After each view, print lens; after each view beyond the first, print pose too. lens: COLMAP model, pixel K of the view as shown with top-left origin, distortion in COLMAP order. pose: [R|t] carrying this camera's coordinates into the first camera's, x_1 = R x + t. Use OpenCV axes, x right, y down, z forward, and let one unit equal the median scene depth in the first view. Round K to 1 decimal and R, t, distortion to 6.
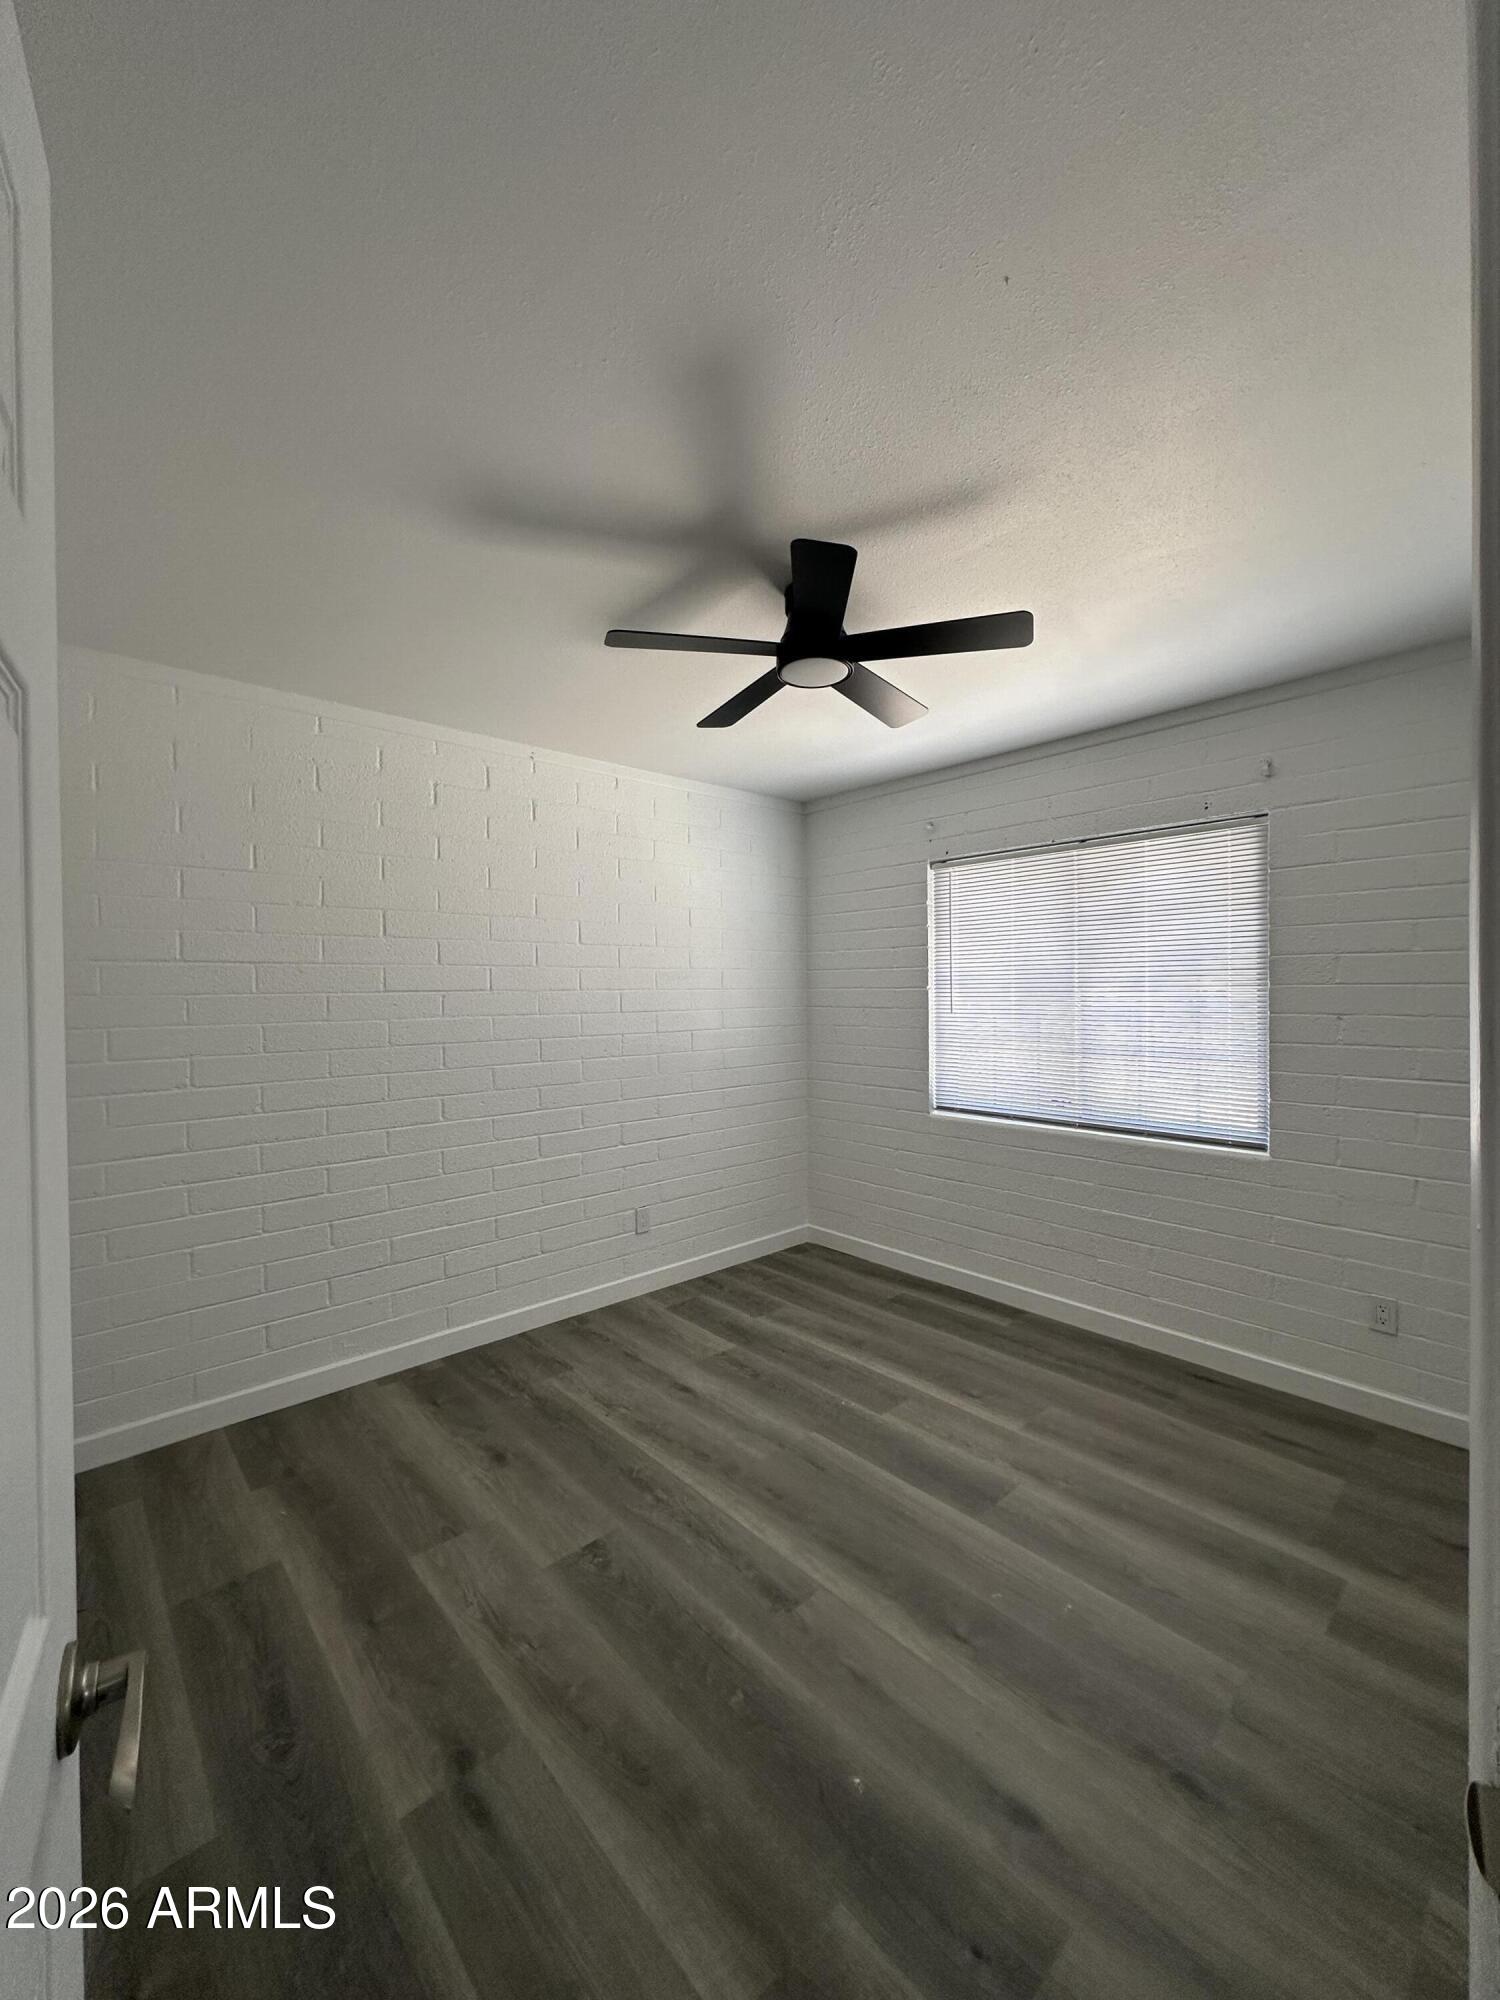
lens RADIAL K [[793.9, 0, 750.0], [0, 793.9, 1000.0], [0, 0, 1]] dist [-0.006116, 0.001235]
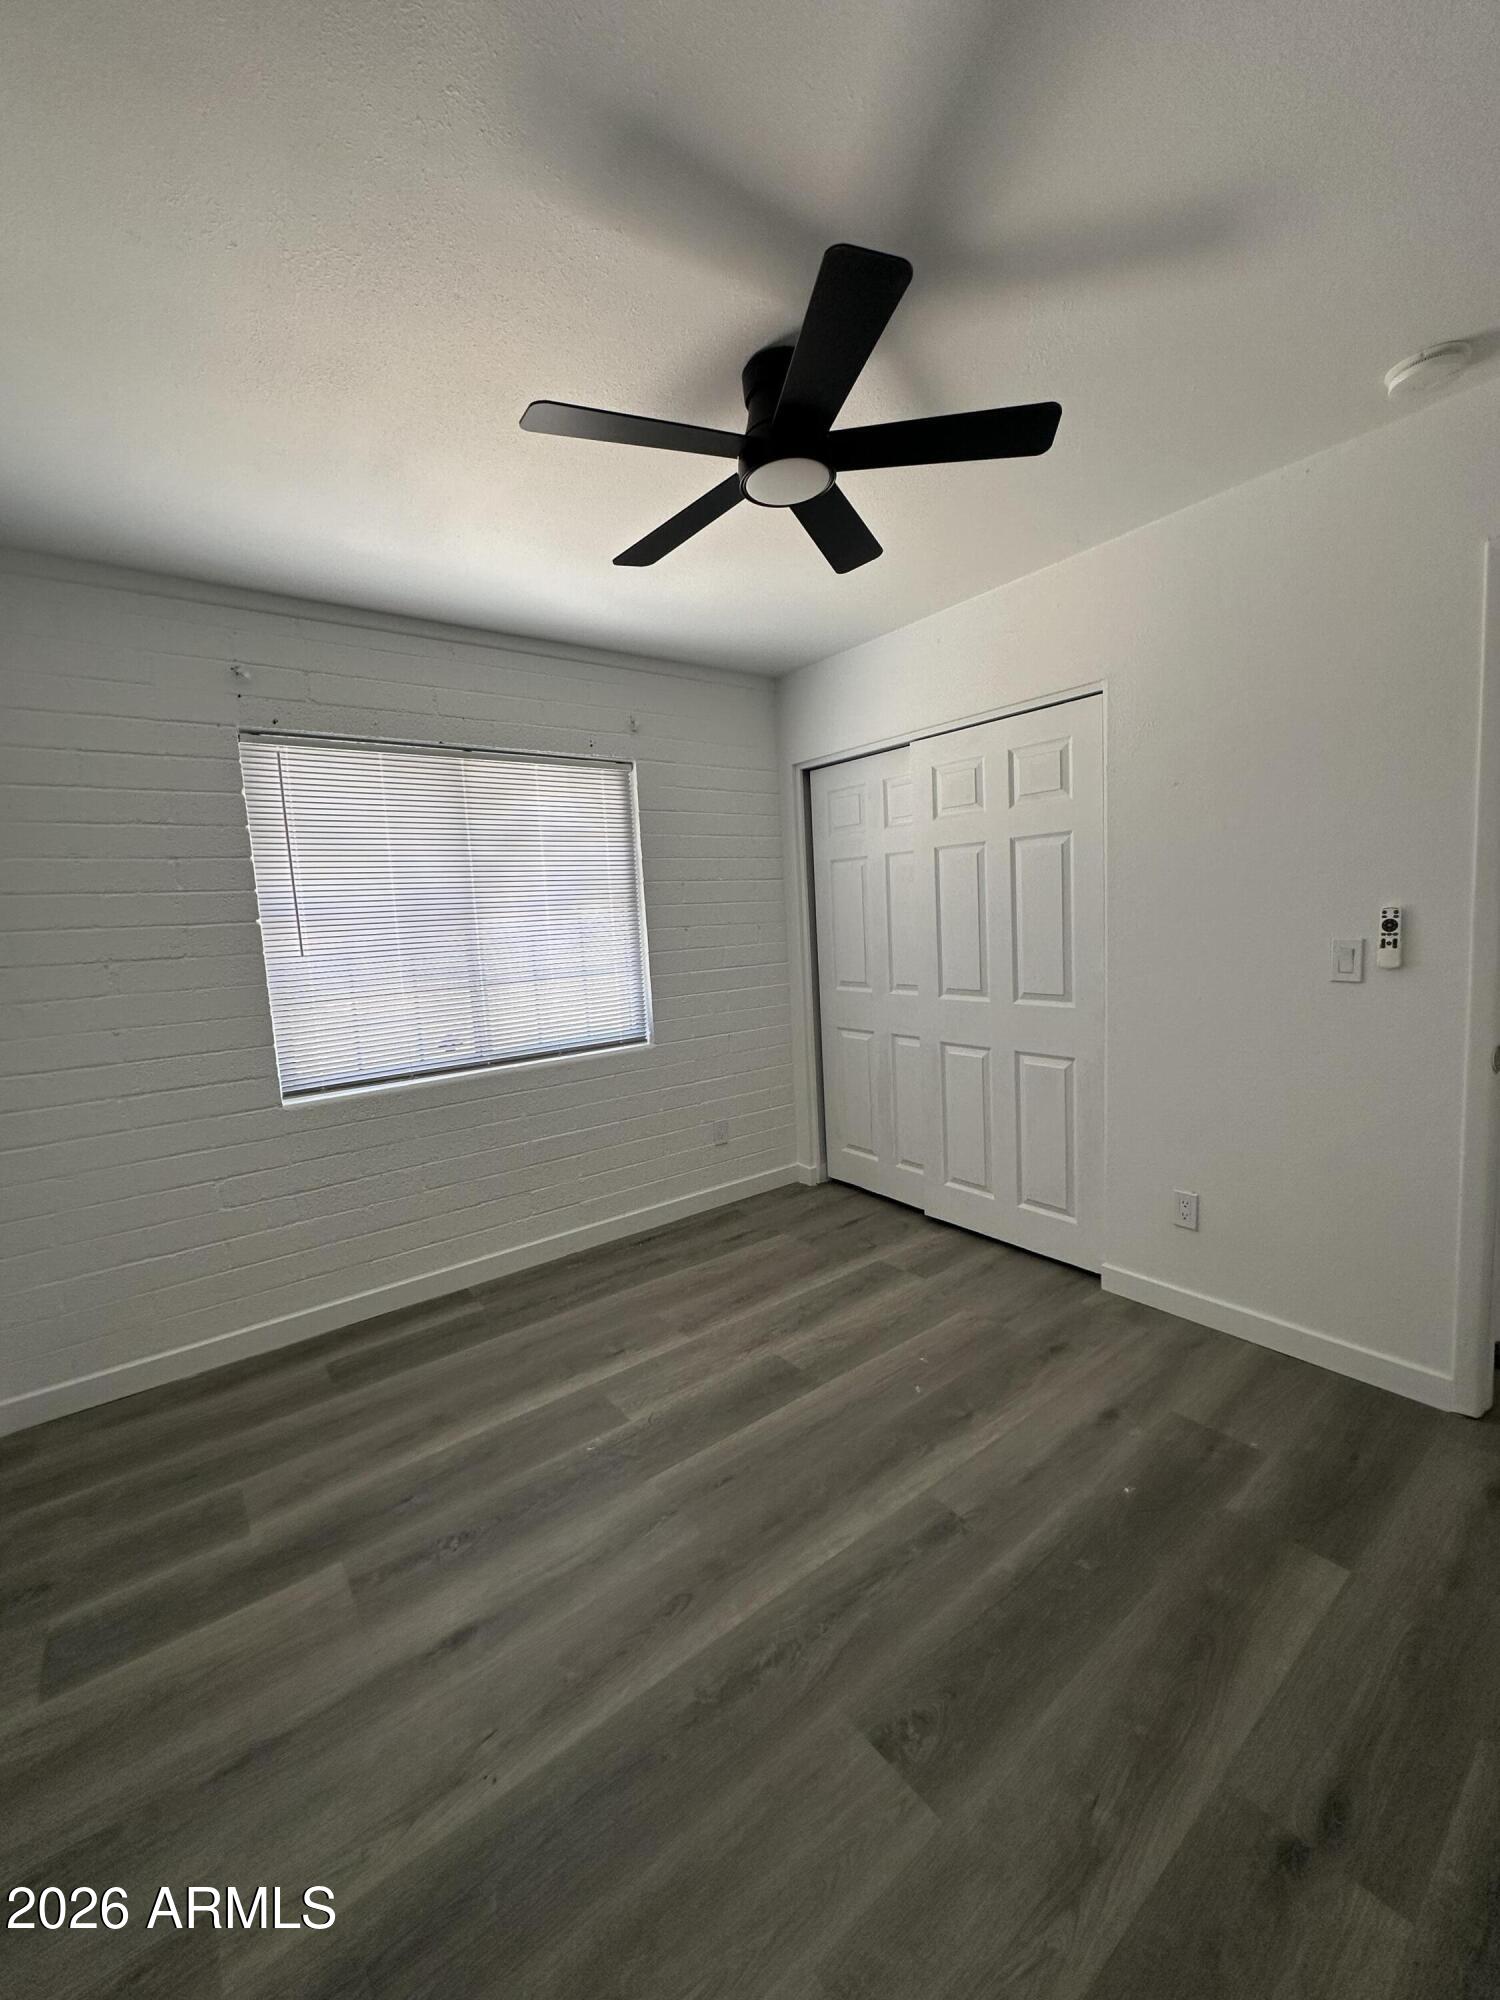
lens RADIAL K [[793.9, 0, 750.0], [0, 793.9, 1000.0], [0, 0, 1]] dist [-0.006116, 0.001235]
pose [[0.082460, -0.102336, 0.991326, -0.611038], [0.064232, 0.993191, 0.097185, 0.018383], [-0.994522, 0.055661, 0.088472, 0.799149]]
